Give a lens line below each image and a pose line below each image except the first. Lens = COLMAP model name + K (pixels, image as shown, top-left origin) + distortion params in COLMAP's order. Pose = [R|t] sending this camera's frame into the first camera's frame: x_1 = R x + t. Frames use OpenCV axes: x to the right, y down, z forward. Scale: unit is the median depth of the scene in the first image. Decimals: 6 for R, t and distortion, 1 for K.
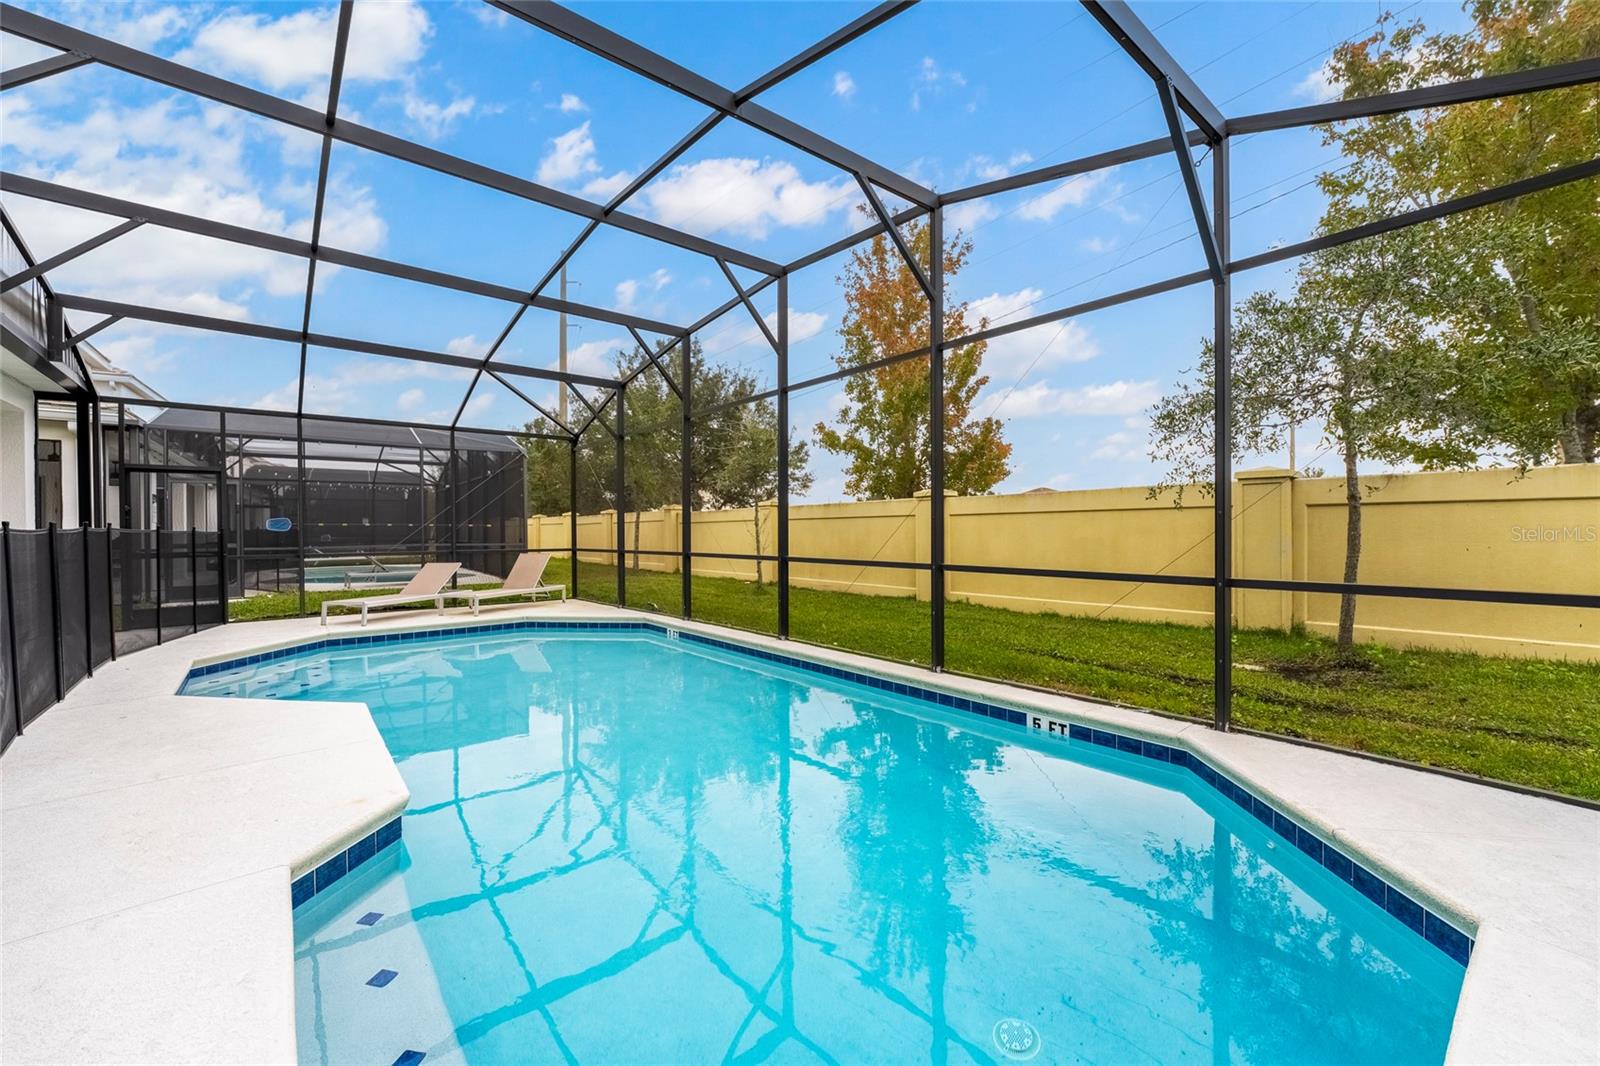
lens RADIAL K [[643.9, 0, 797.0], [0, 643.9, 533.4], [0, 0, 1]] dist [-0.000522, 0.000039]
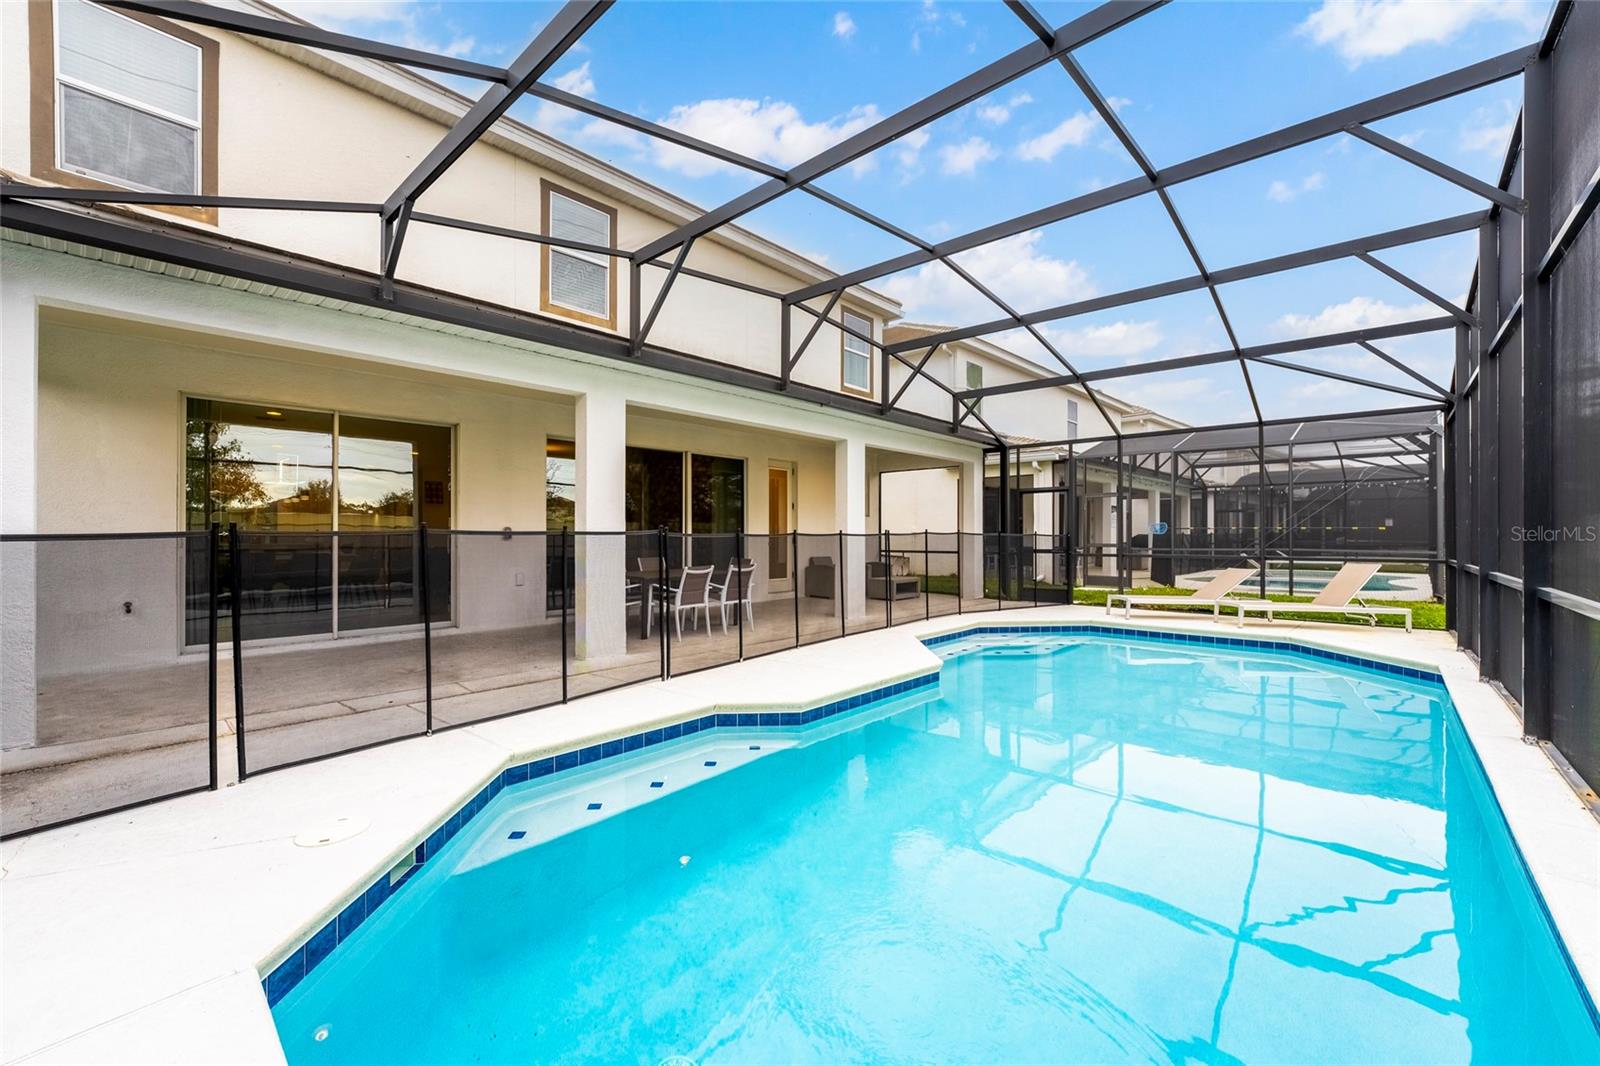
lens RADIAL K [[643.9, 0, 797.0], [0, 643.9, 533.4], [0, 0, 1]] dist [-0.000522, 0.000039]
pose [[0.154332, 0.003009, -0.988014, 0.309743], [-0.005771, 0.999981, 0.002144, -0.005035], [0.988002, 0.005371, 0.154347, 0.227957]]
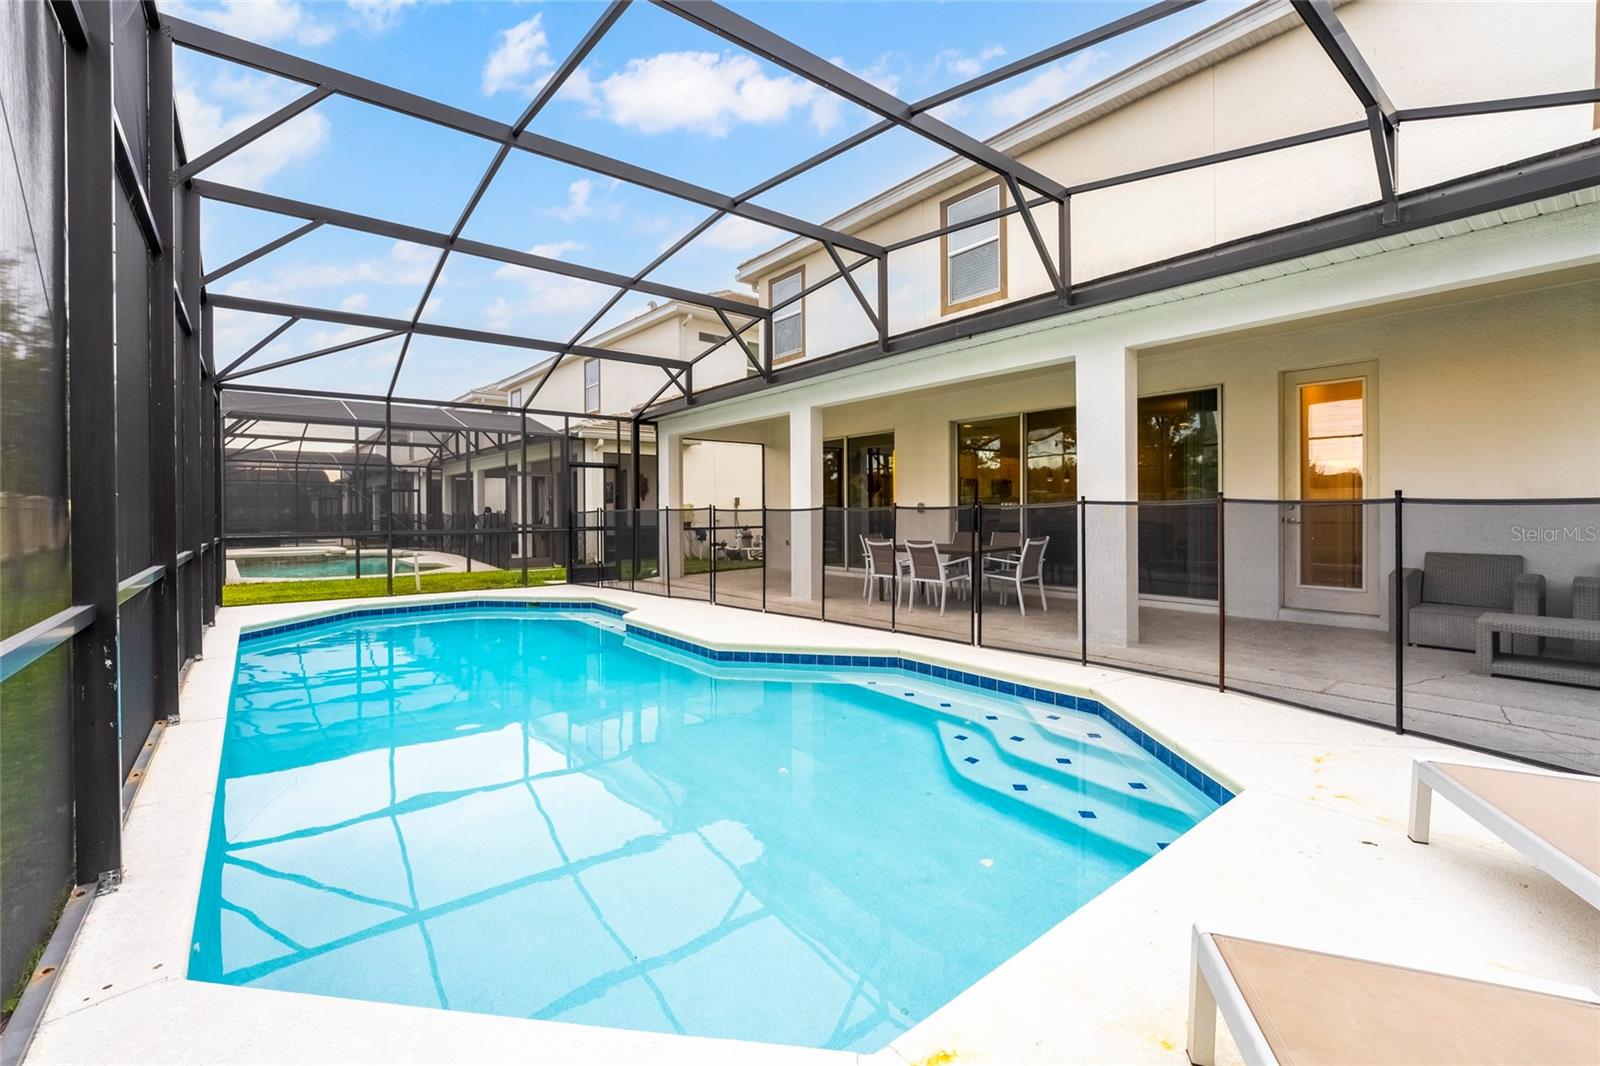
lens RADIAL K [[643.9, 0, 797.0], [0, 643.9, 533.4], [0, 0, 1]] dist [-0.000522, 0.000039]
pose [[-0.999370, 0.013910, -0.032650, -1.189726], [0.012569, 0.999083, 0.040918, -0.006048], [0.033189, 0.040482, -0.998629, 2.116593]]
